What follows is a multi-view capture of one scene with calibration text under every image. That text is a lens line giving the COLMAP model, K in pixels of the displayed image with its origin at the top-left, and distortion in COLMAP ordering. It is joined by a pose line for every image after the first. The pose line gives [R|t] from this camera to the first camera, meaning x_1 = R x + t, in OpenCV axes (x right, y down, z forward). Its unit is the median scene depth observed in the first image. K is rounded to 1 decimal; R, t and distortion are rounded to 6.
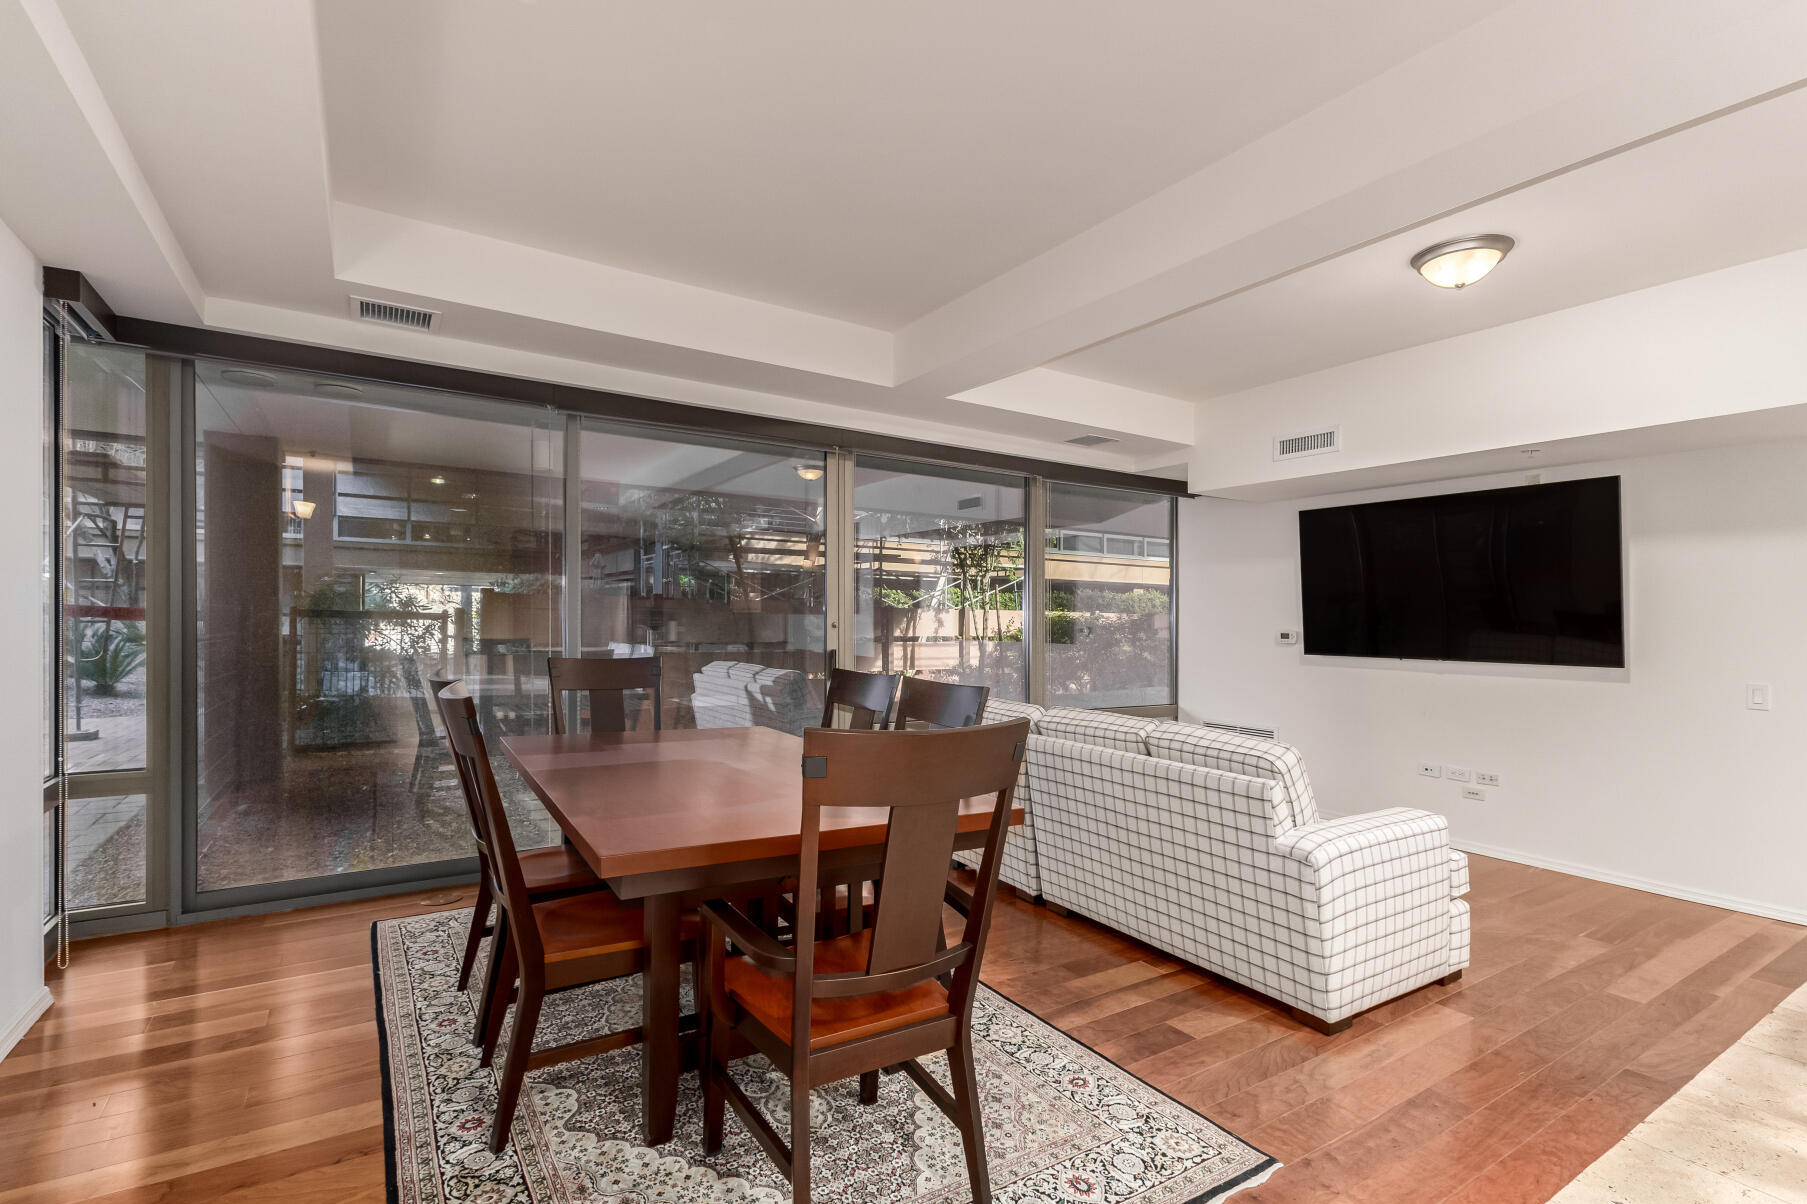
lens RADIAL K [[834.0, 0, 905.6], [0, 834.0, 592.9], [0, 0, 1]] dist [0.015601, -0.004836]
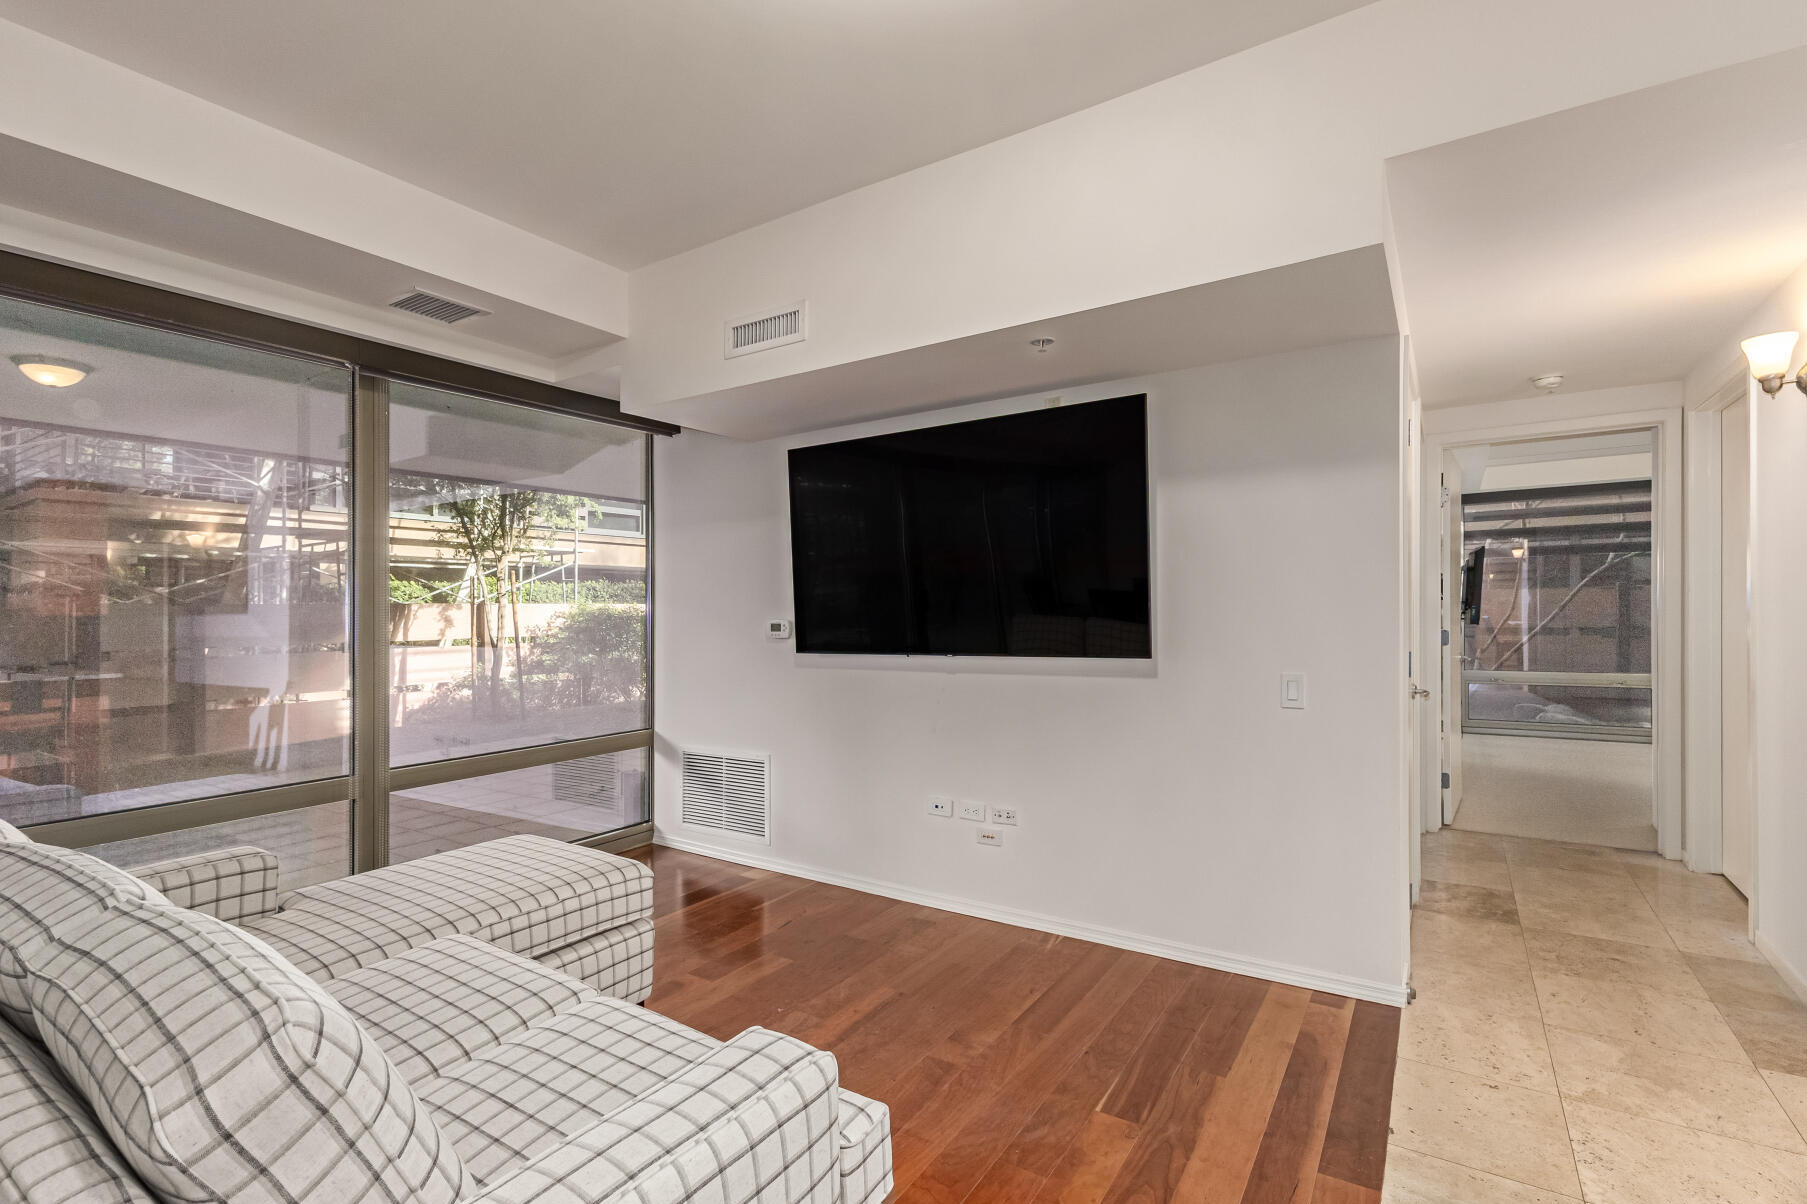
lens RADIAL K [[834.0, 0, 895.8], [0, 834.0, 607.5], [0, 0, 1]] dist [0.015601, -0.004836]
pose [[0.915056, -0.018931, 0.402882, 0.275422], [0.009659, 0.999640, 0.025036, 0.018492], [-0.403211, -0.019018, 0.914910, 0.326854]]
